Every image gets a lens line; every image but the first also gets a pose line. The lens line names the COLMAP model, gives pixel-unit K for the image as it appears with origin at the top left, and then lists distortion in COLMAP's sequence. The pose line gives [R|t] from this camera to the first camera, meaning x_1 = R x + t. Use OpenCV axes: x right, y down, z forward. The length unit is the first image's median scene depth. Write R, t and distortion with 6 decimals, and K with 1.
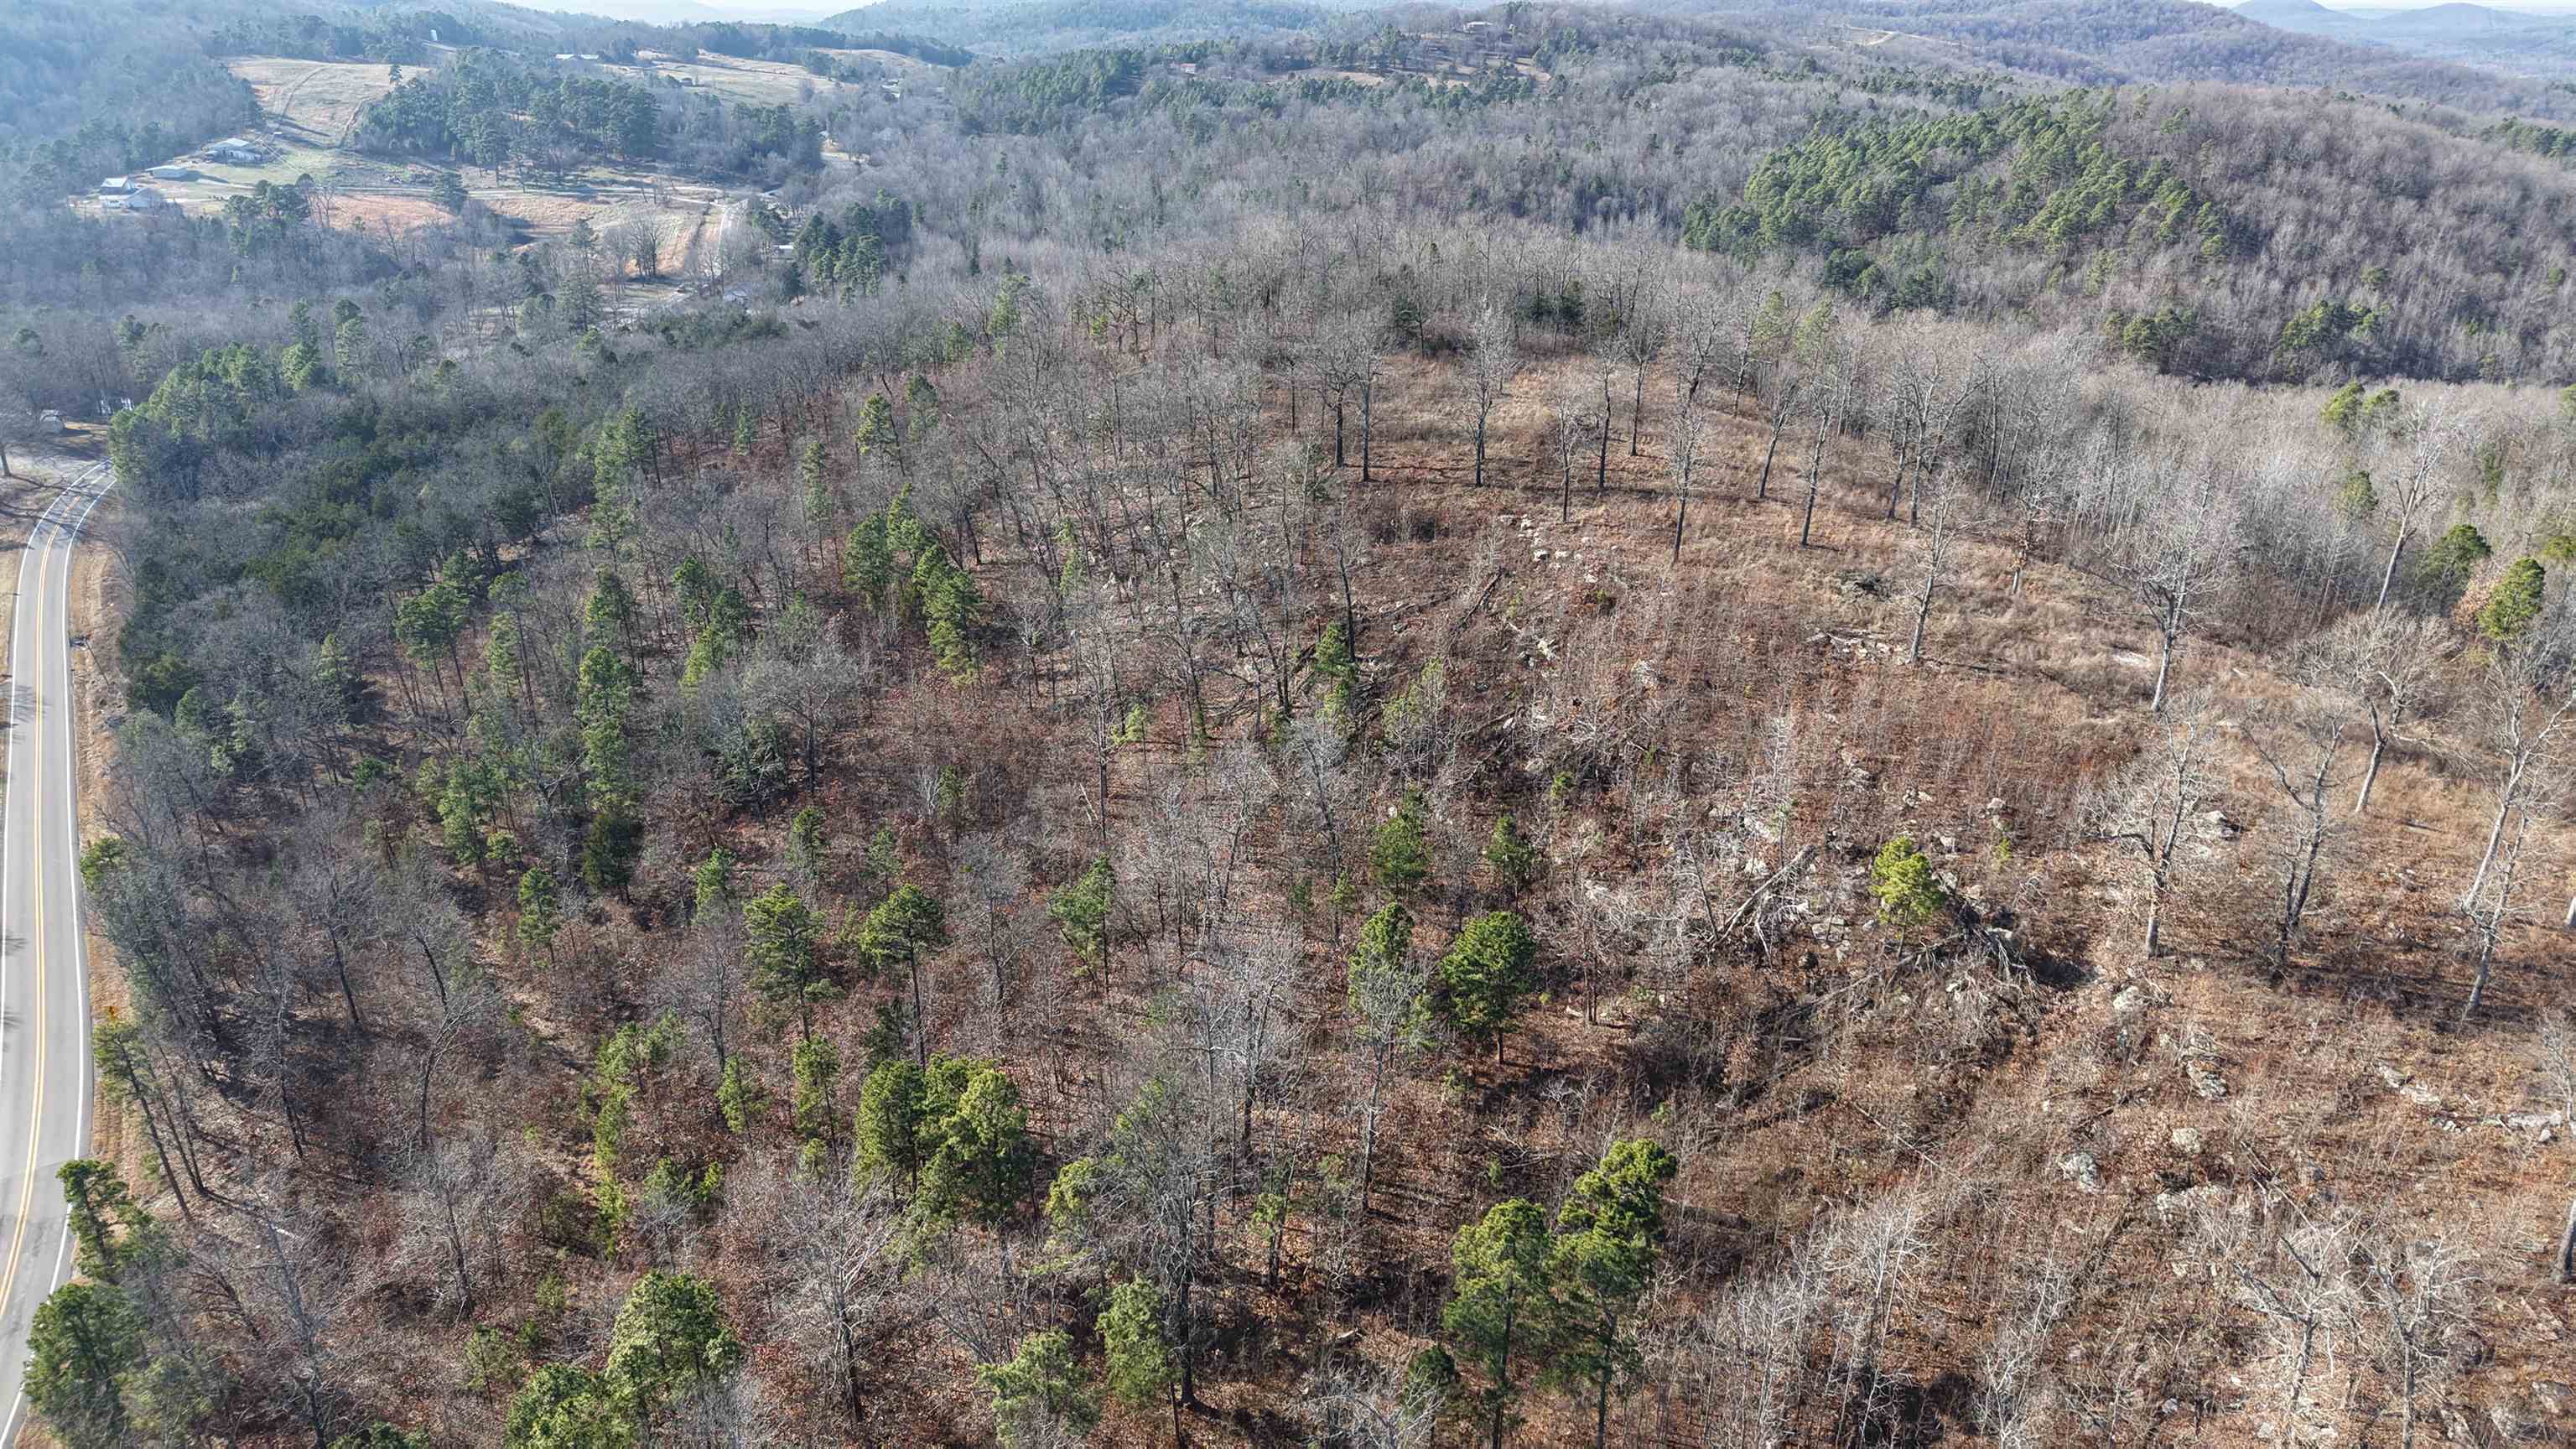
lens RADIAL K [[1719.1, 0, 1287.5], [0, 1719.1, 730.0], [0, 0, 1]] dist [0.011315, -0.013475]
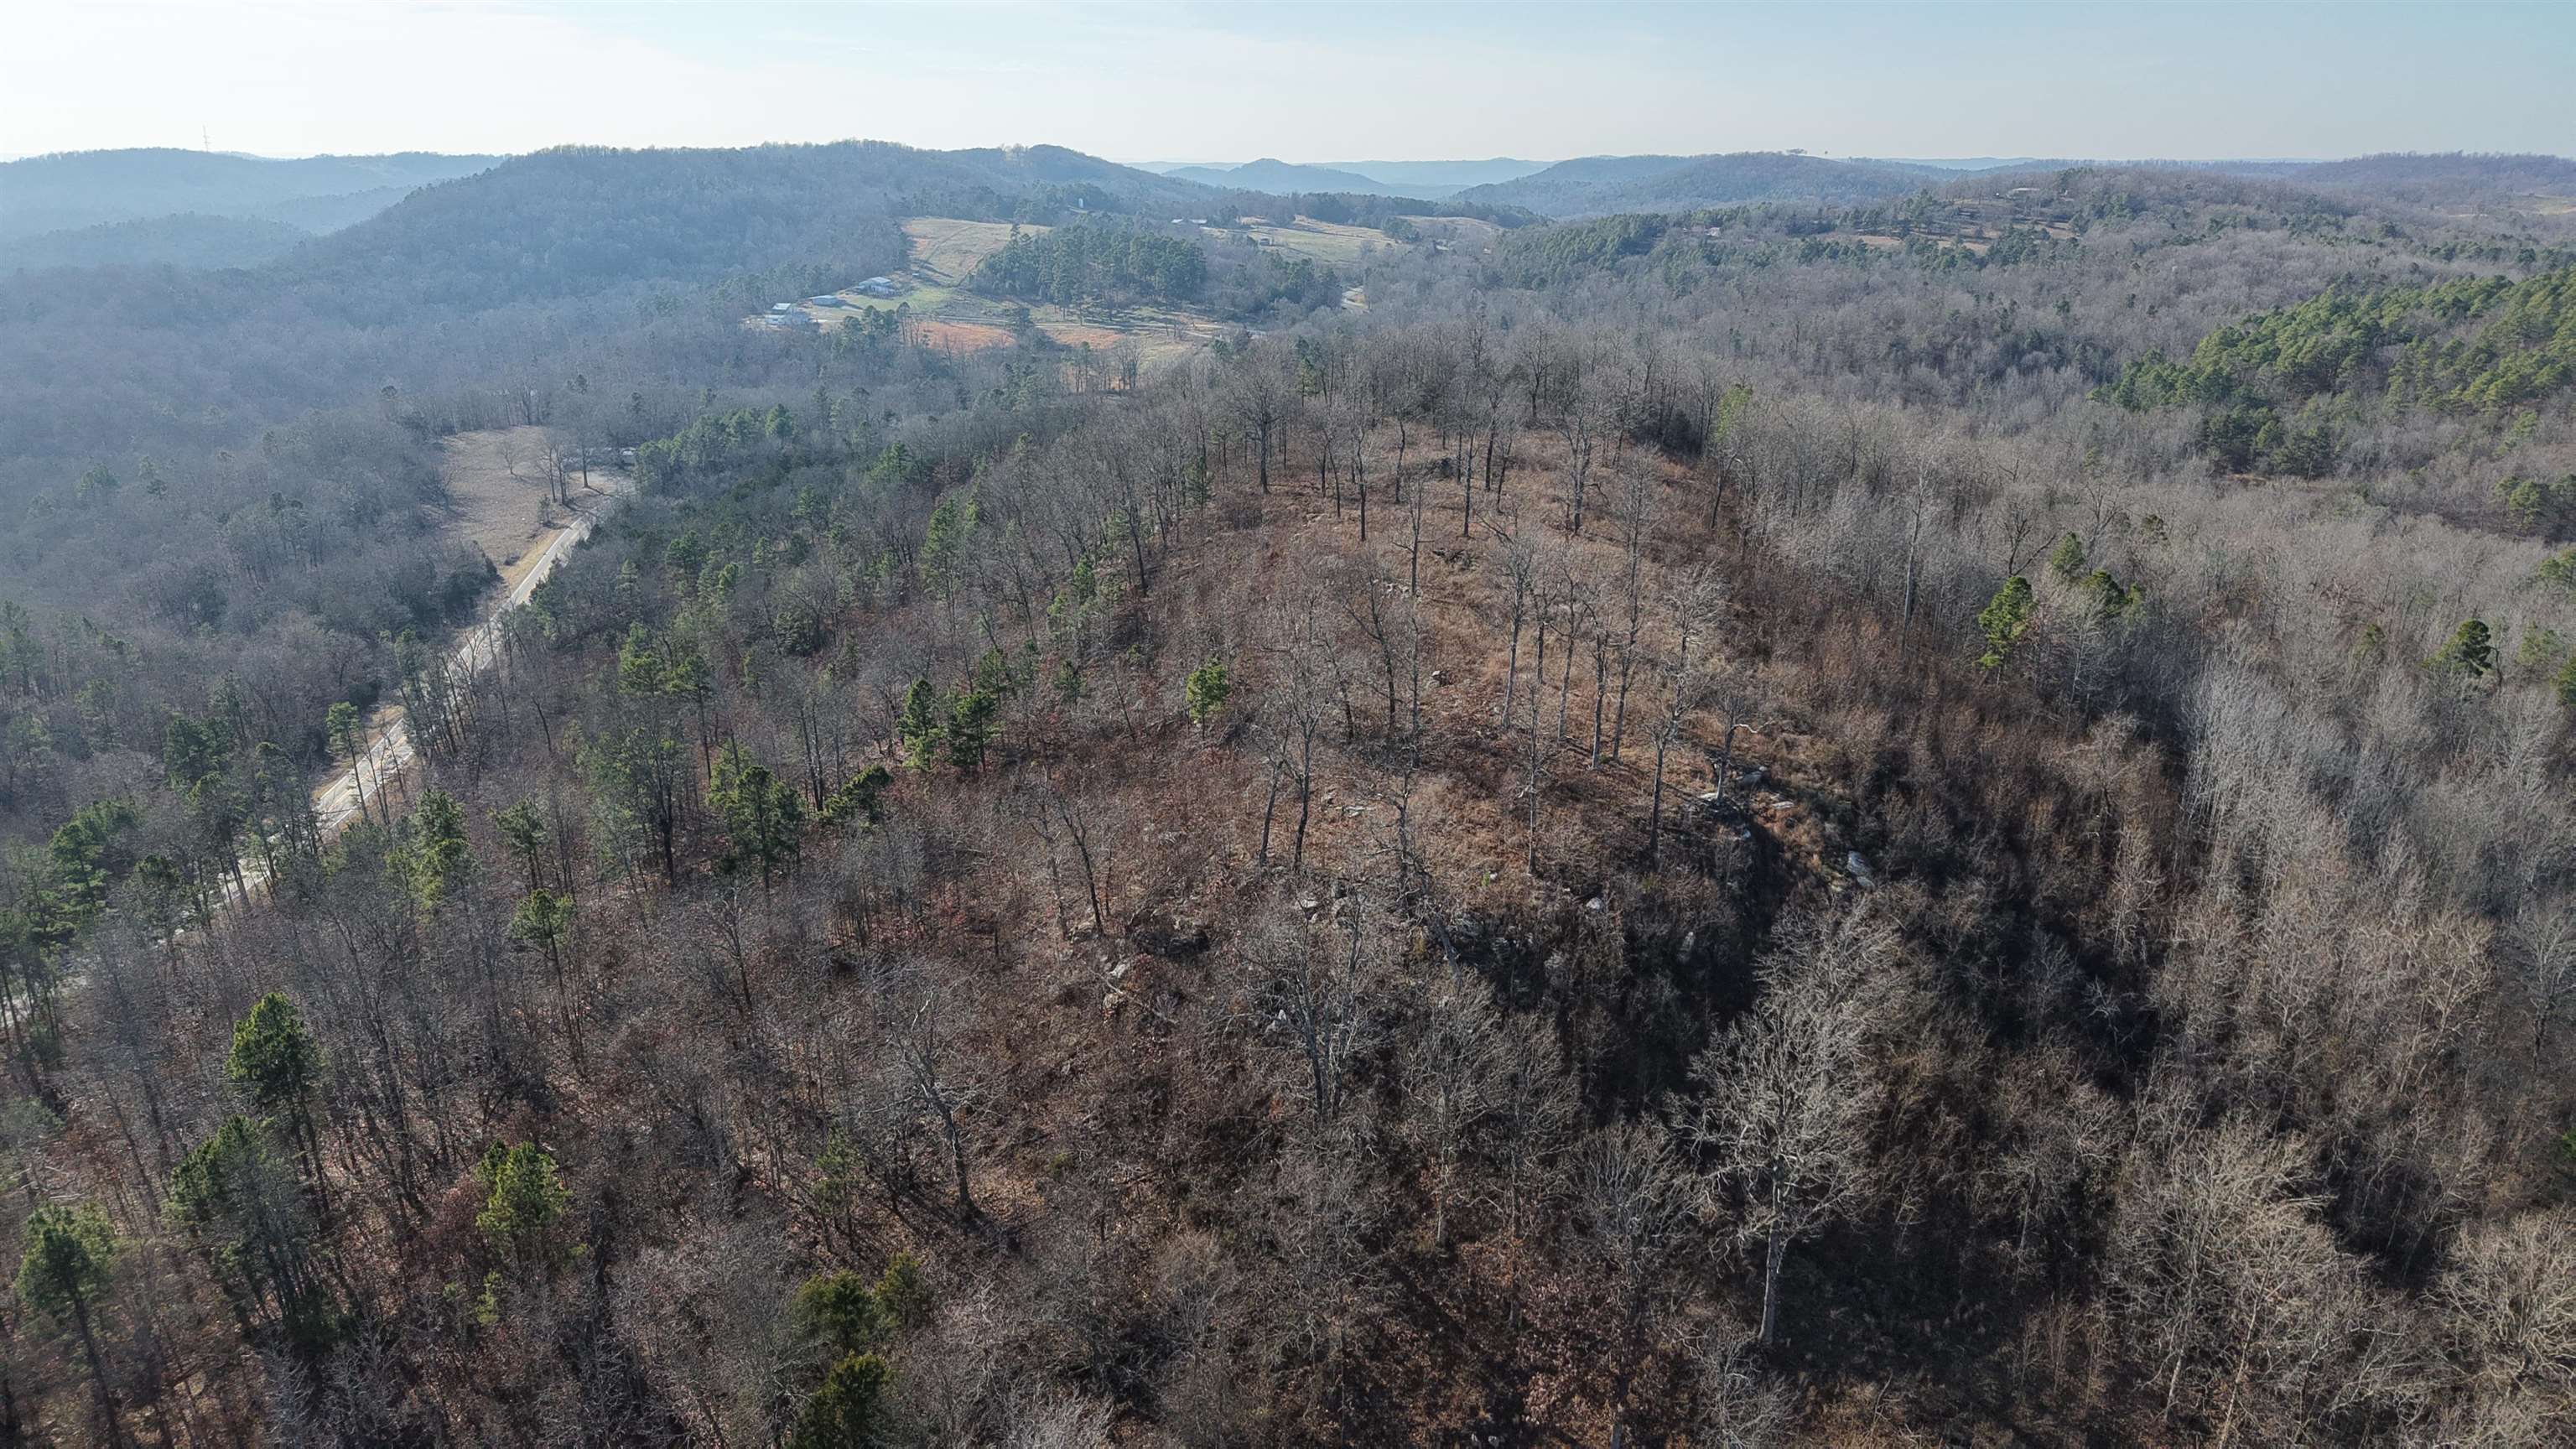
lens RADIAL K [[1719.1, 0, 1291.7], [0, 1719.1, 736.3], [0, 0, 1]] dist [0.011315, -0.013475]
pose [[0.935079, 0.103847, -0.338884, 0.160916], [-0.133033, 0.989043, -0.063998, 0.036887], [0.328525, 0.104926, 0.938649, -0.062928]]
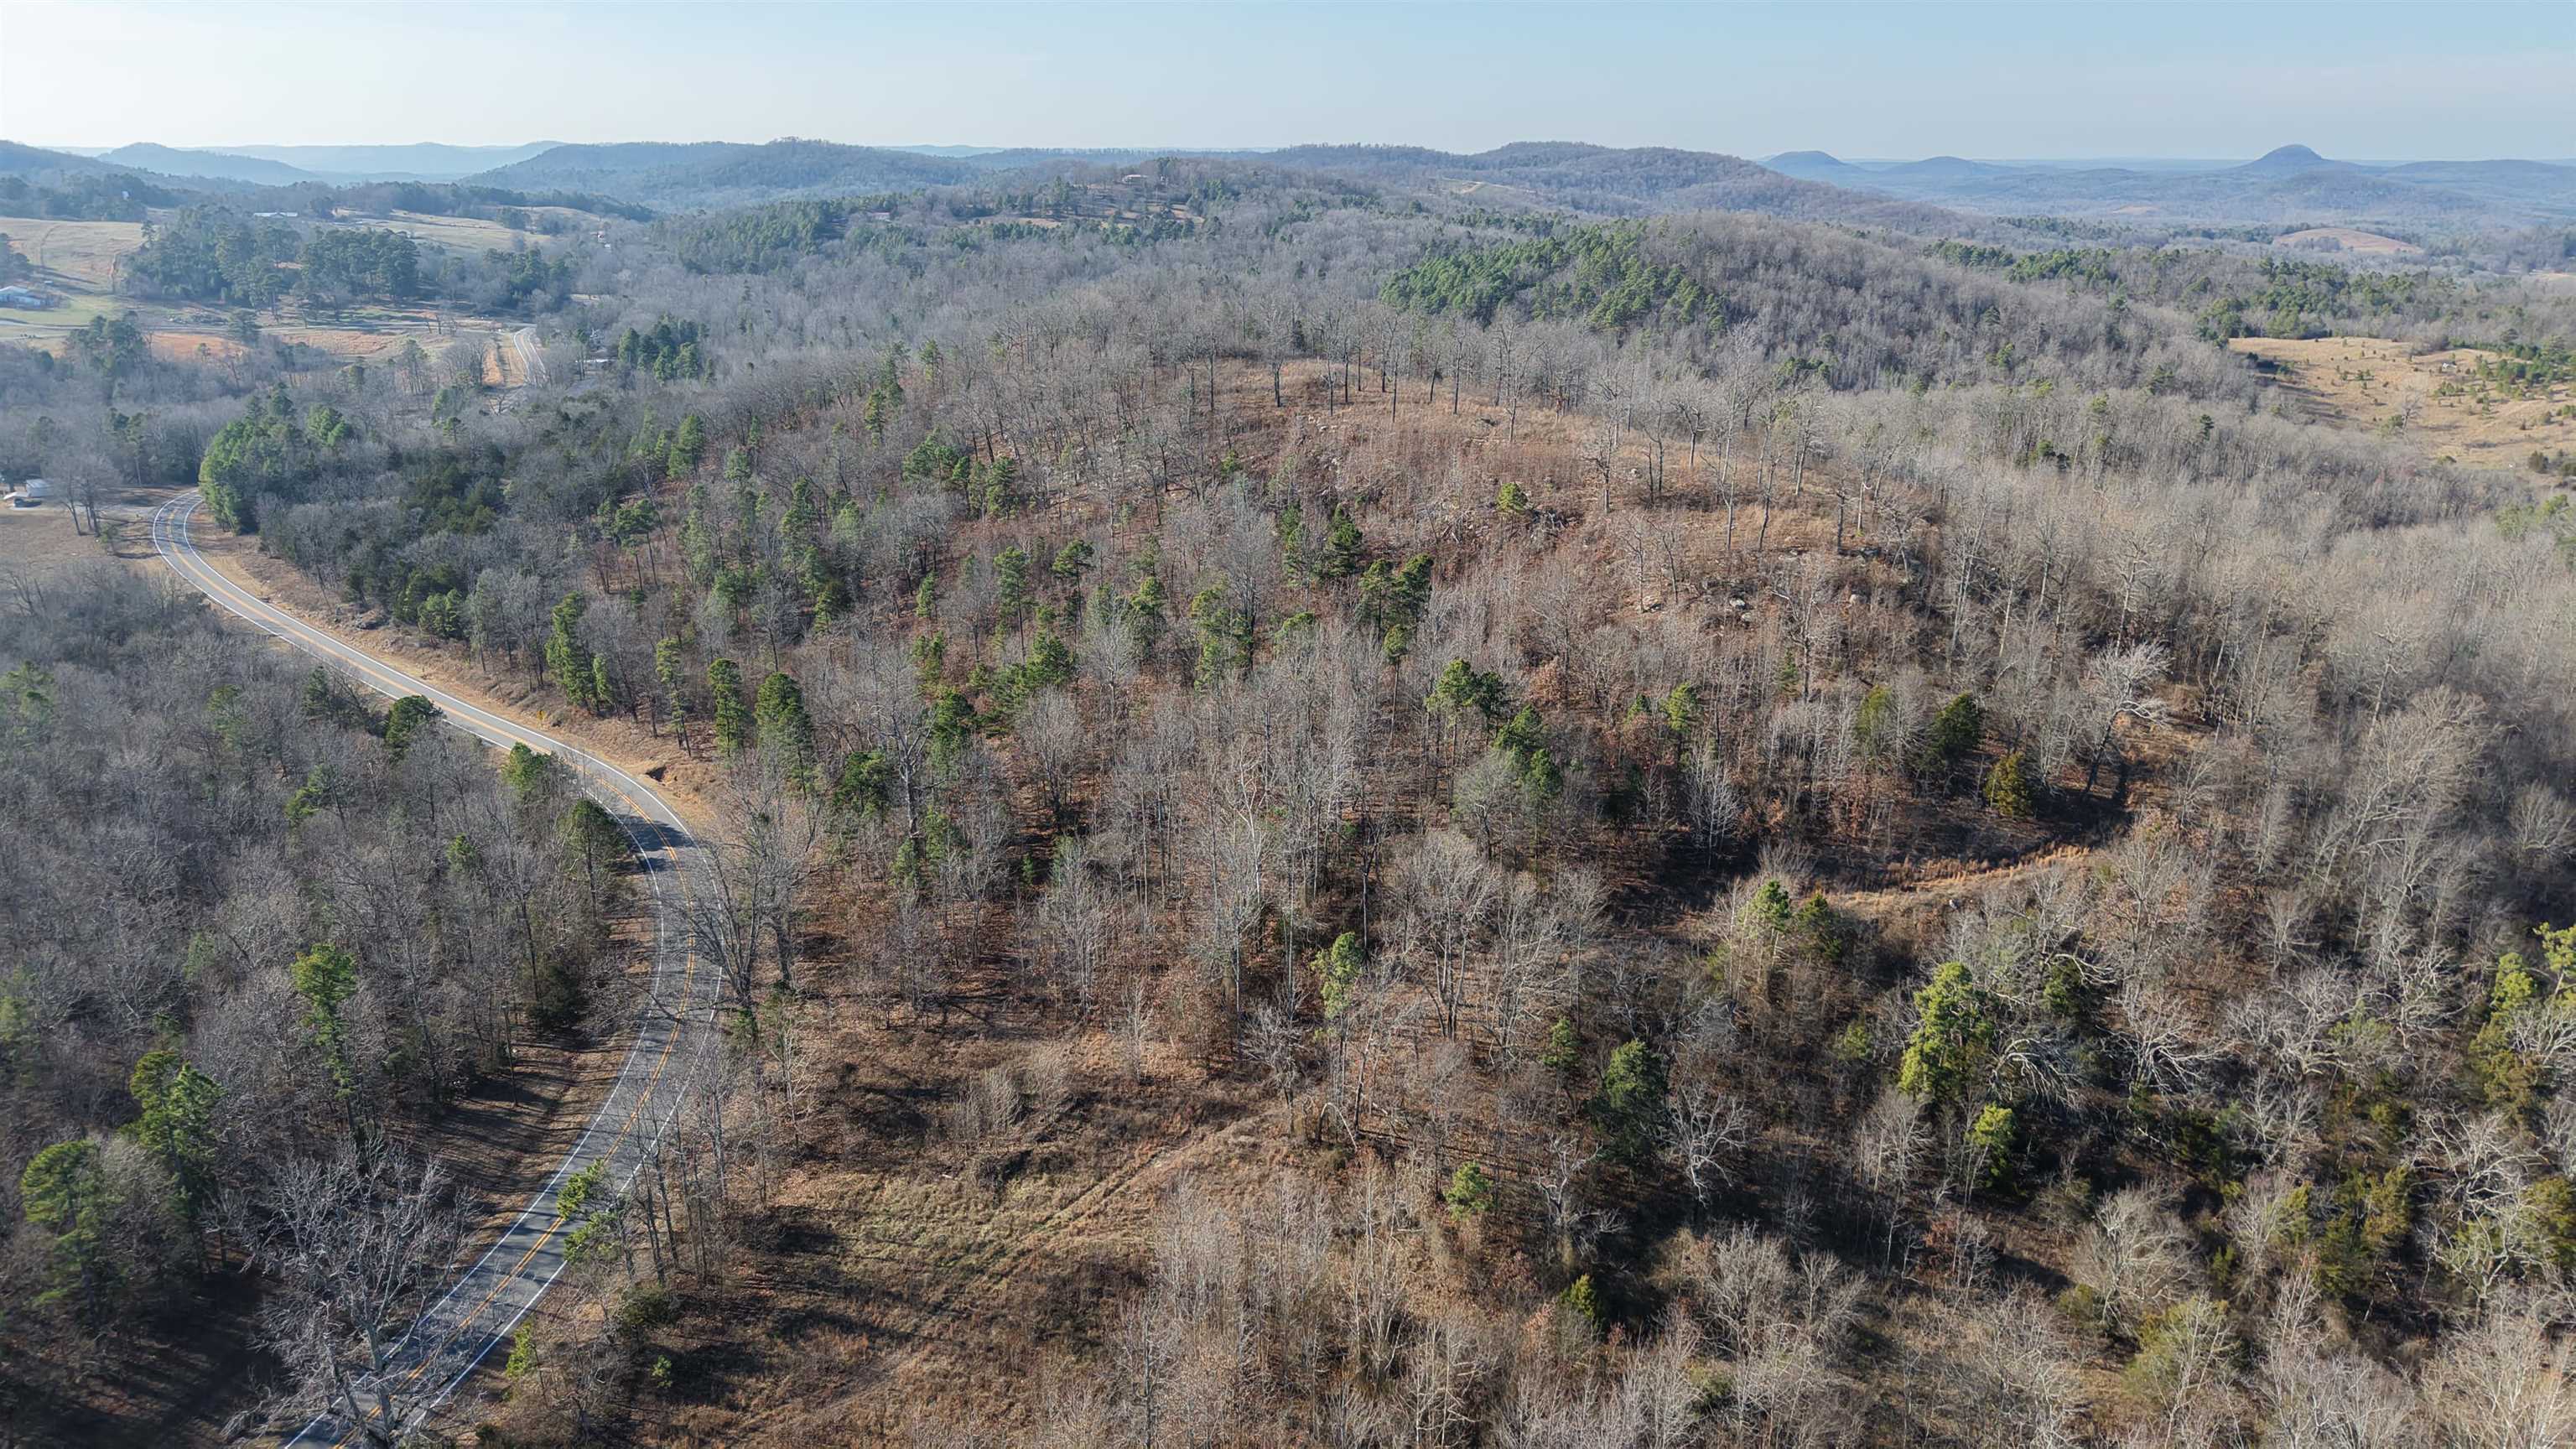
lens RADIAL K [[1719.1, 0, 1293.2], [0, 1719.1, 733.2], [0, 0, 1]] dist [0.011315, -0.013475]
pose [[0.977795, -0.072597, 0.196586, -0.073519], [0.088038, 0.993586, -0.070969, 0.095783], [-0.190173, 0.086700, 0.977915, -0.213482]]
